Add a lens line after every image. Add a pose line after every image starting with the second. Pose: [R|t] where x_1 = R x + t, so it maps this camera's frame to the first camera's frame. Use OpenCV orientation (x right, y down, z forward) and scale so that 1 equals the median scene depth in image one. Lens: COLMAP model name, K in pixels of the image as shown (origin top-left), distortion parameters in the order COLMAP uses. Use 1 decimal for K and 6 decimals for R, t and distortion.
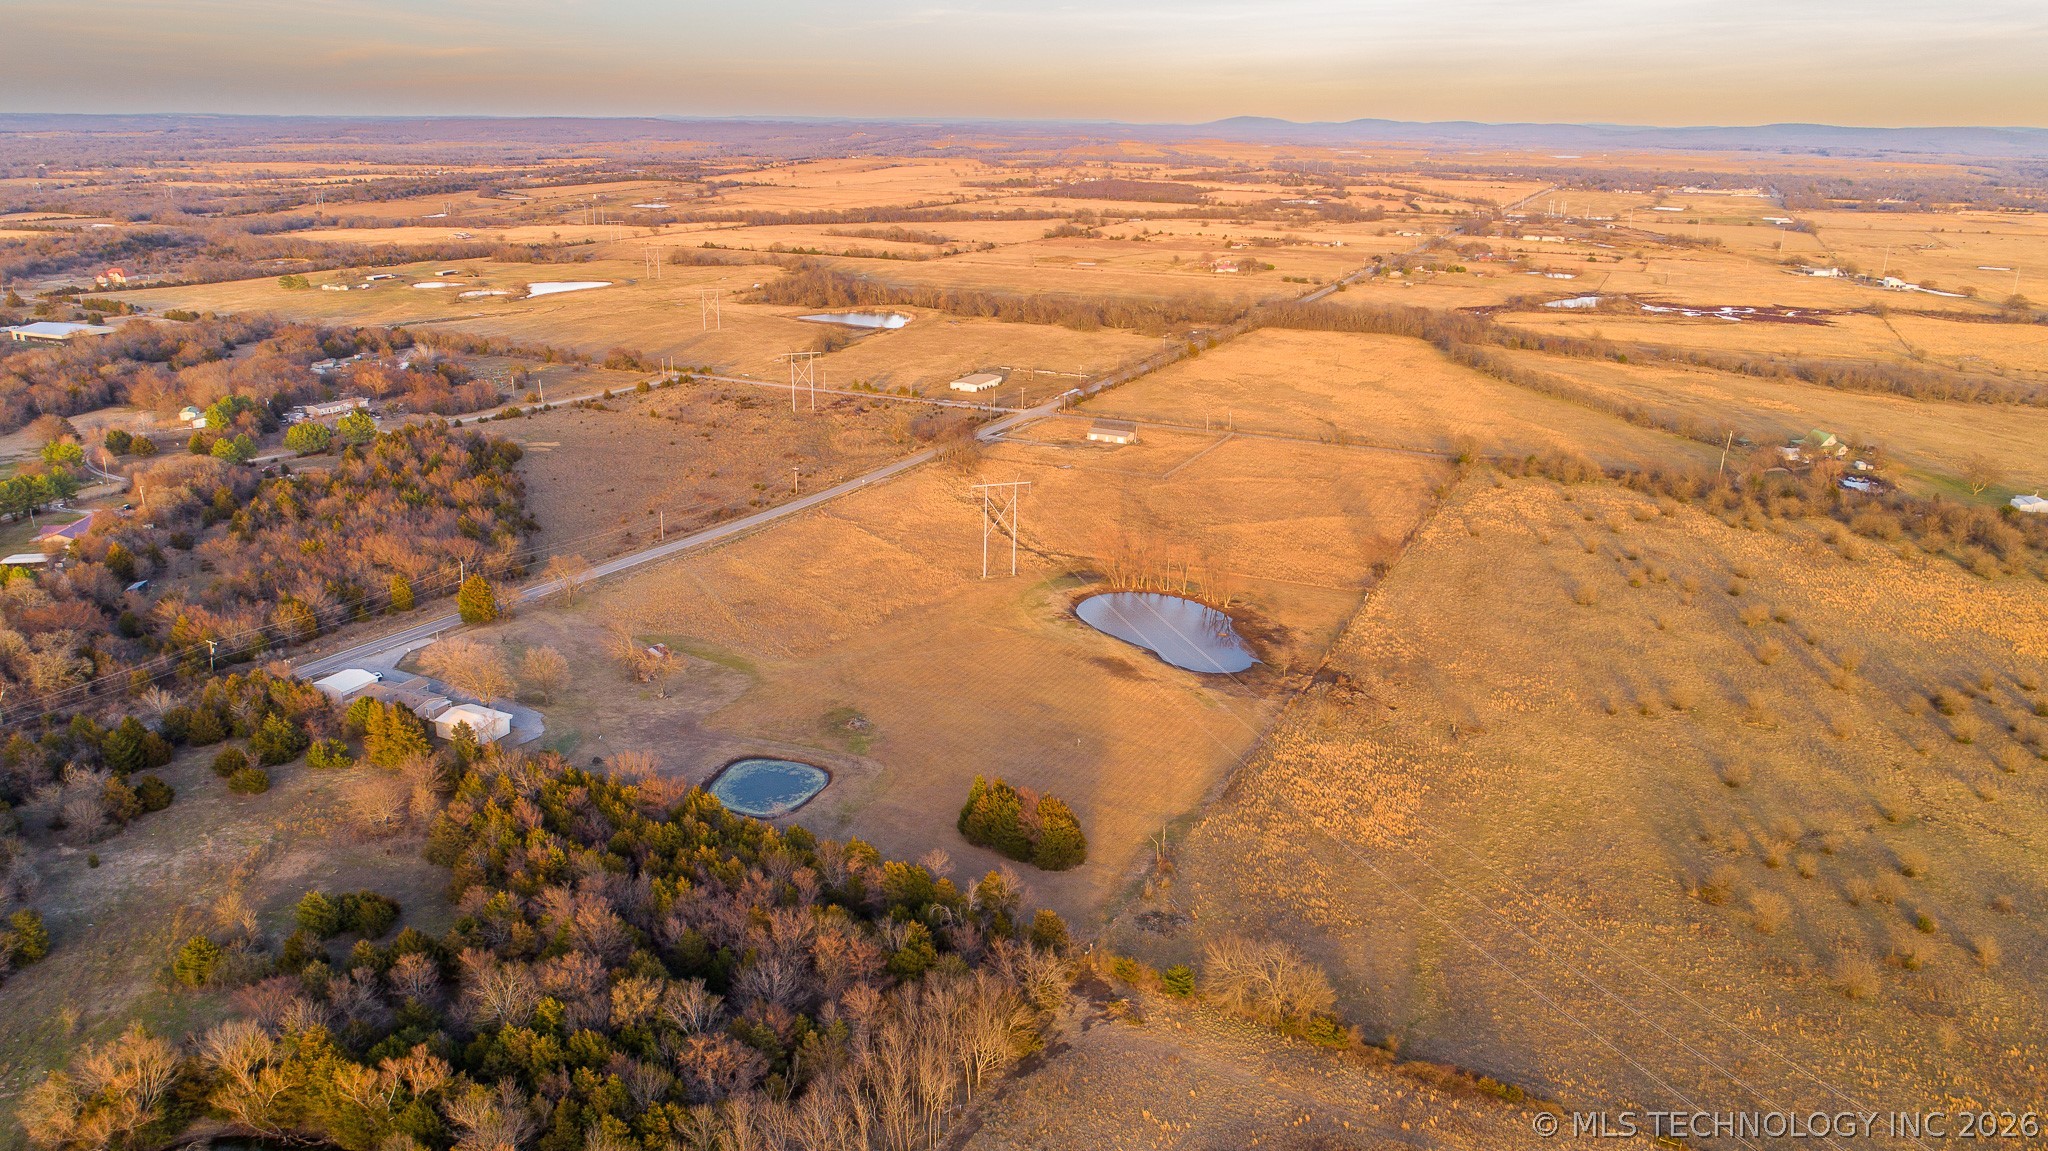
lens RADIAL K [[1371.8, 0, 1024.0], [0, 1371.8, 575.5], [0, 0, 1]] dist [-0.020801, 0.015734]
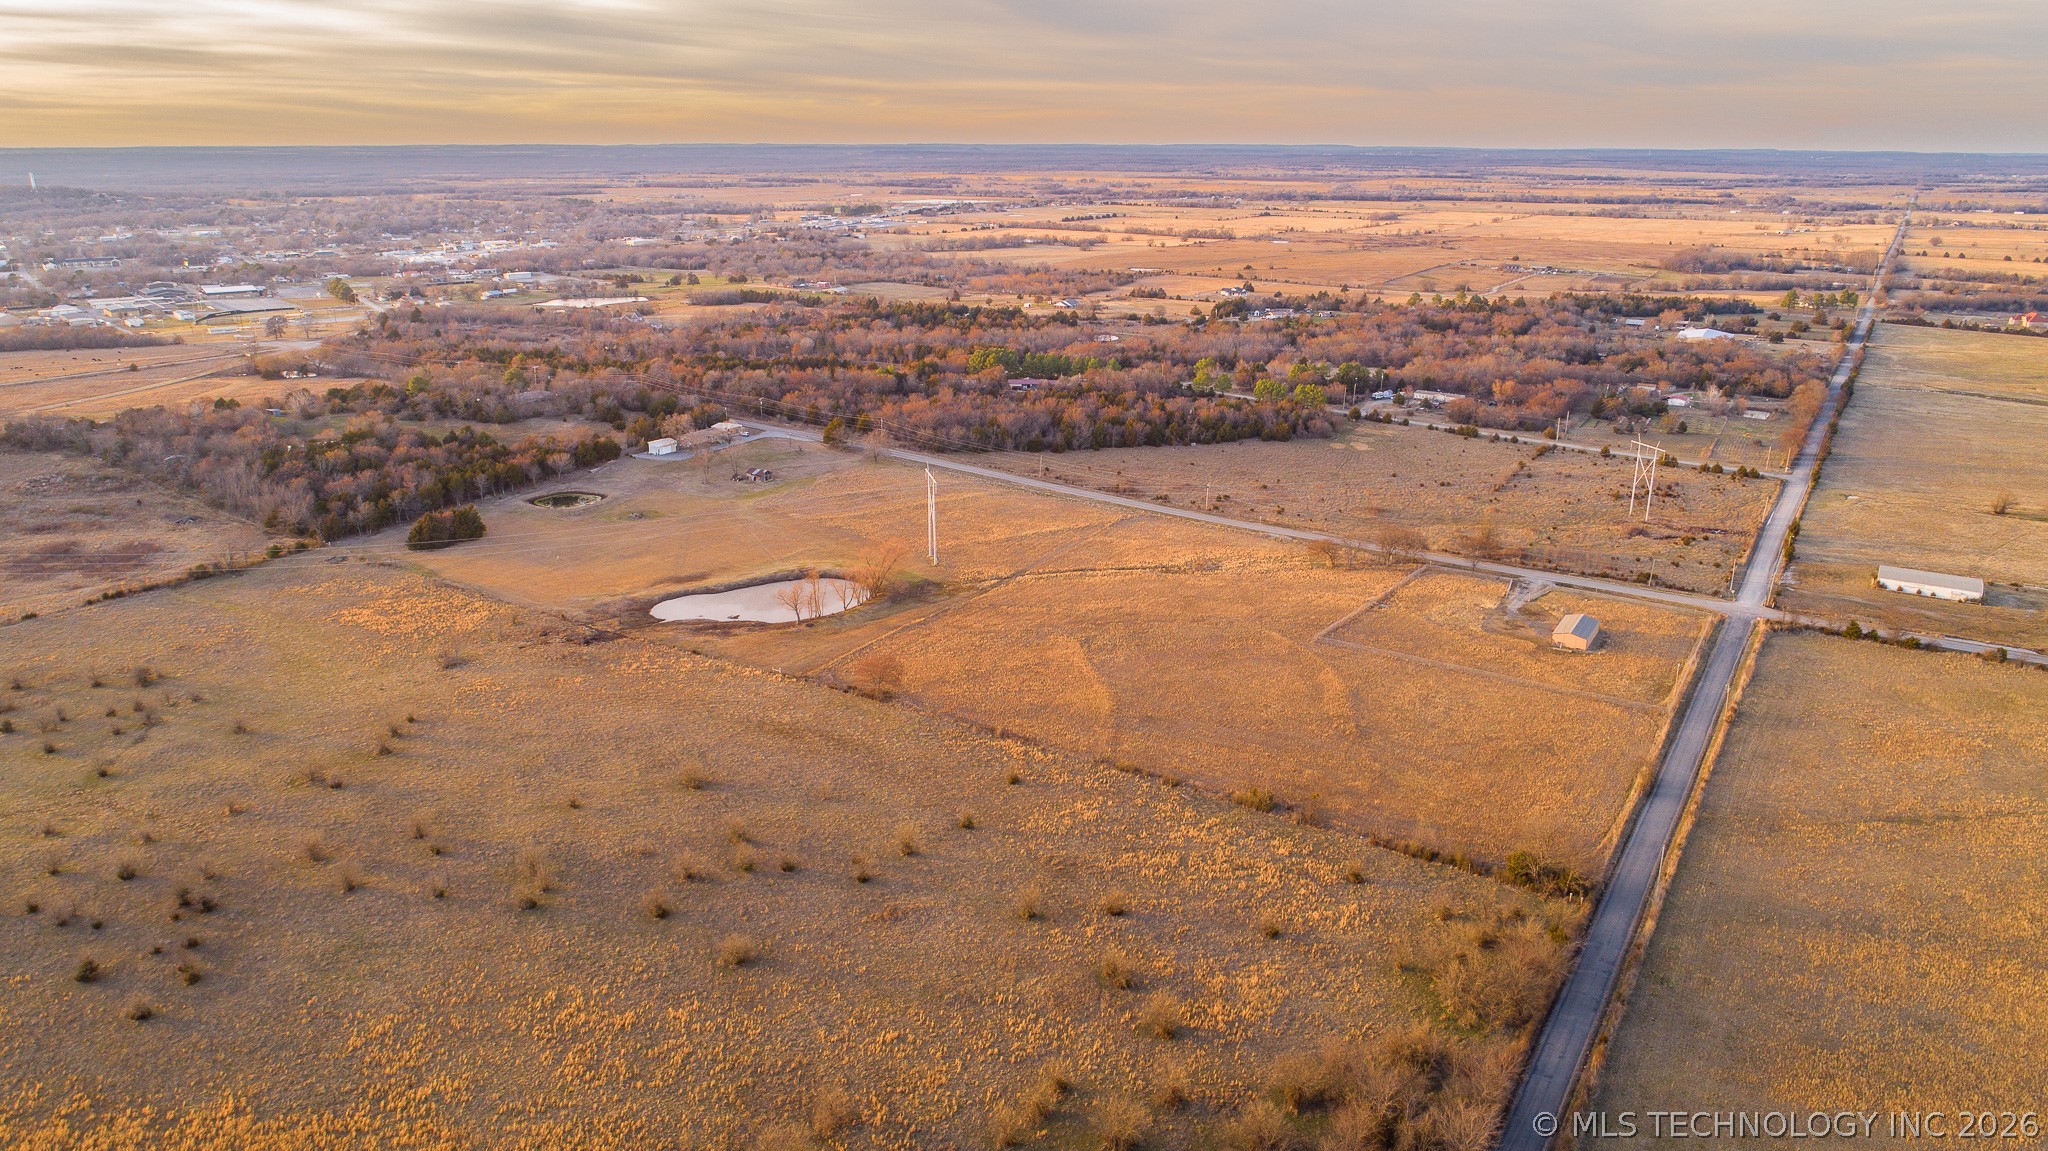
lens RADIAL K [[1371.8, 0, 1024.0], [0, 1371.8, 575.5], [0, 0, 1]] dist [-0.020801, 0.015734]
pose [[-0.116492, 0.290807, -0.949664, 0.898909], [-0.320620, 0.893970, 0.313081, -0.314017], [0.940017, 0.340952, -0.010902, 0.965488]]
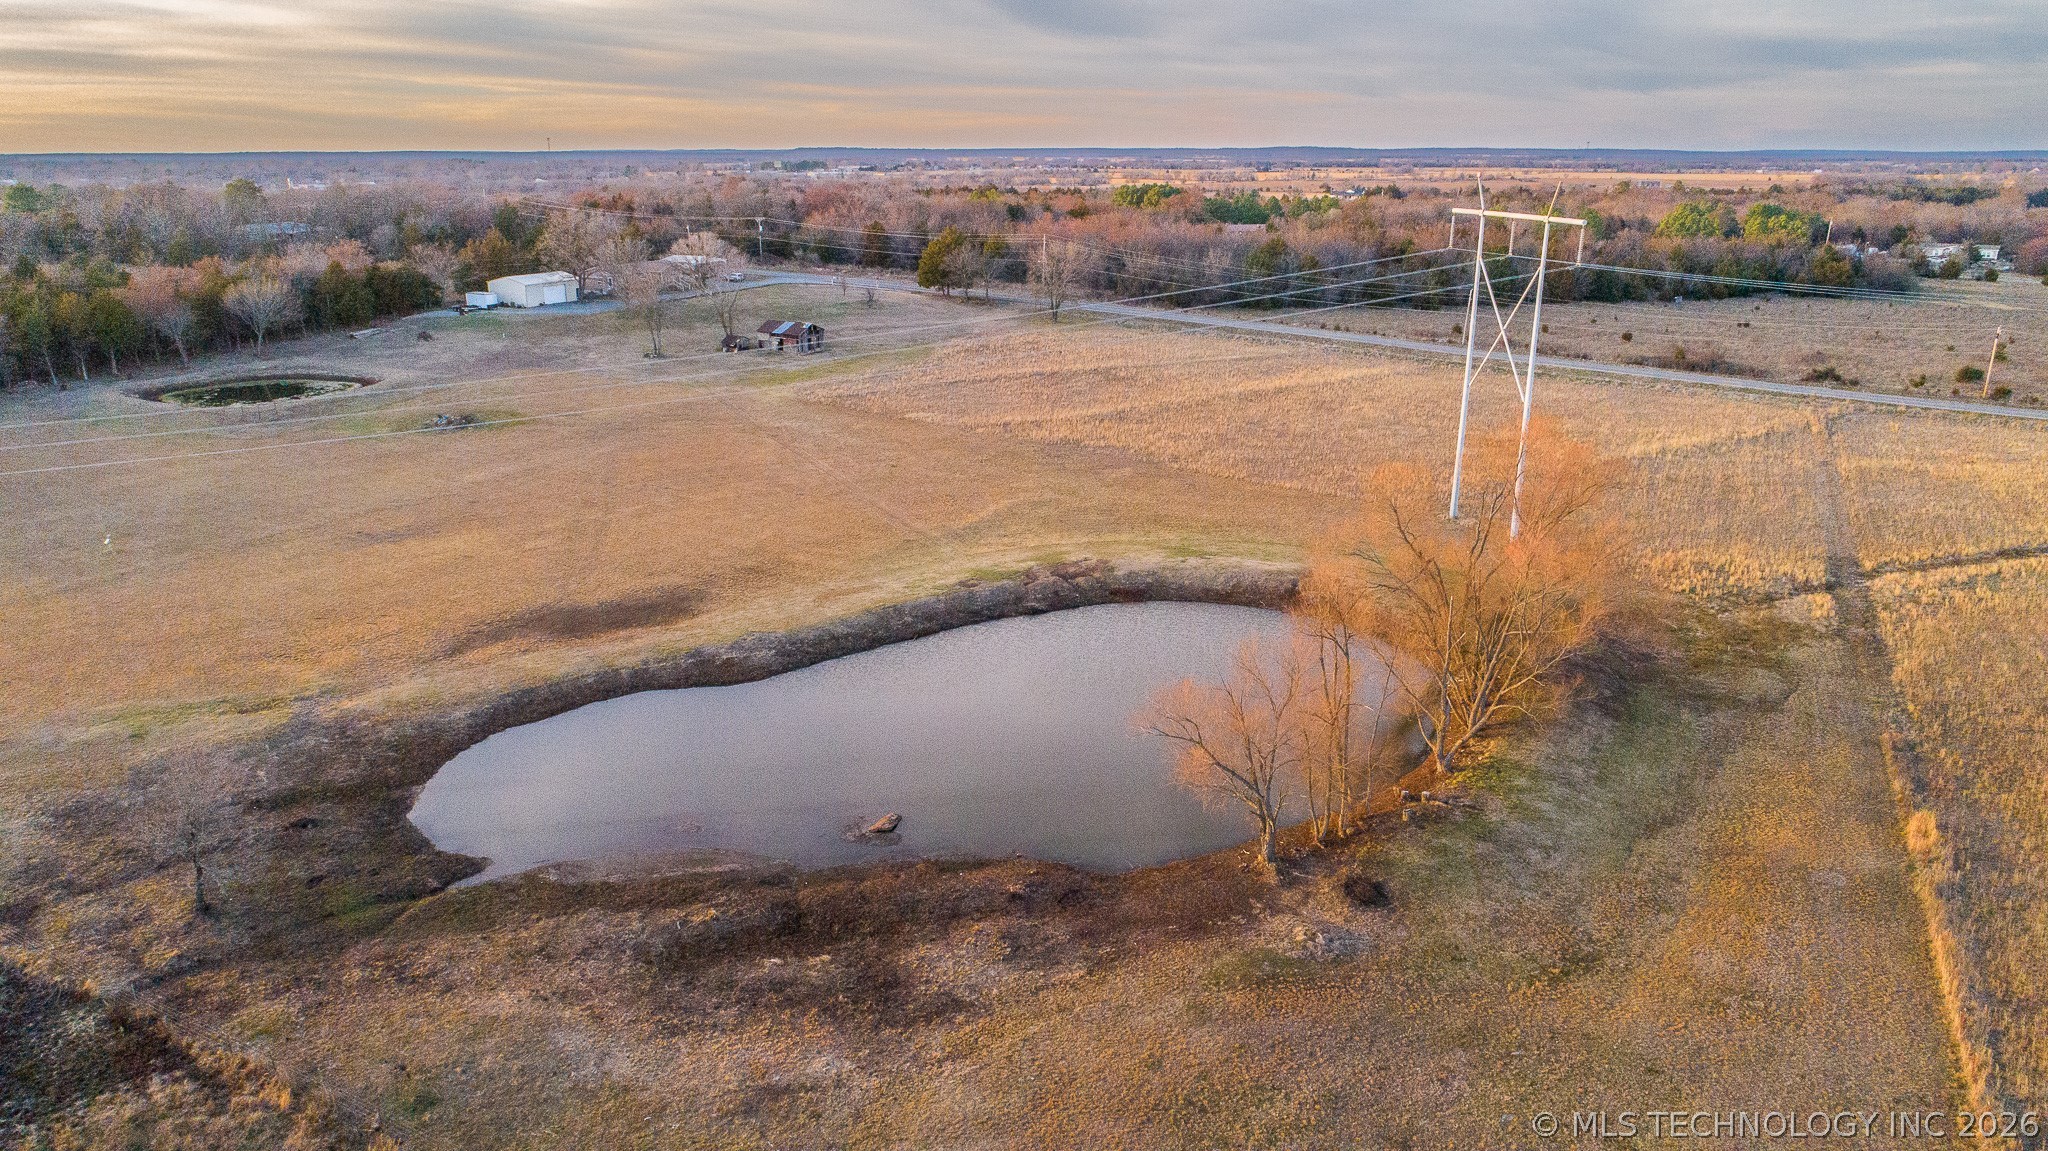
lens RADIAL K [[1371.8, 0, 1024.0], [0, 1371.8, 575.5], [0, 0, 1]] dist [-0.020801, 0.015734]
pose [[-0.059462, 0.287469, -0.955942, 0.255141], [-0.318696, 0.902054, 0.291088, -0.042055], [0.945990, 0.321964, 0.037977, 0.795802]]
